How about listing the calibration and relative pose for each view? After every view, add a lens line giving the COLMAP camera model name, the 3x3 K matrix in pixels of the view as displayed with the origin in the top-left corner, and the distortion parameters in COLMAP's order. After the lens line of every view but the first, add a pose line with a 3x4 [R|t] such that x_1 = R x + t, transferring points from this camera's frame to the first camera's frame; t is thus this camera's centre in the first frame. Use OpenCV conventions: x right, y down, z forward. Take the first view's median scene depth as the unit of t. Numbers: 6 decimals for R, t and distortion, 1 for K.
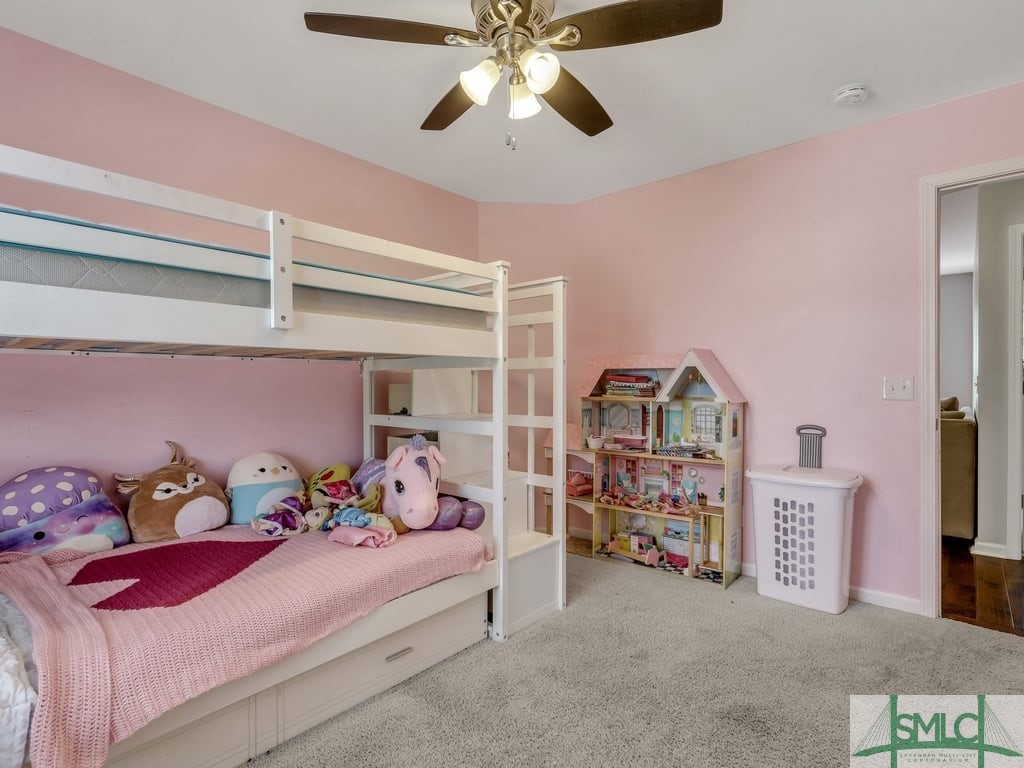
lens RADIAL K [[531.1, 0, 506.3], [0, 531.1, 386.0], [0, 0, 1]] dist [-0.001260, 0.000074]
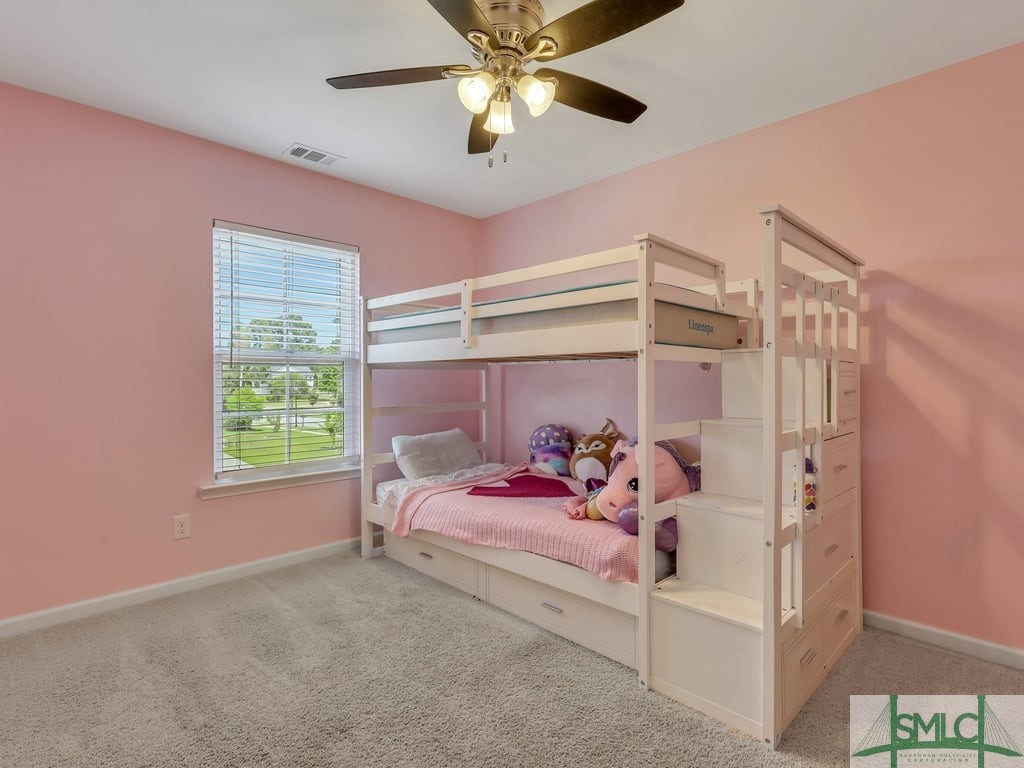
lens RADIAL K [[531.1, 0, 506.3], [0, 531.1, 386.0], [0, 0, 1]] dist [-0.001260, 0.000074]
pose [[-0.070257, 0.021183, -0.997304, 1.041150], [-0.005282, 0.999753, 0.021607, -0.018690], [0.997515, 0.006785, -0.070128, 1.033925]]
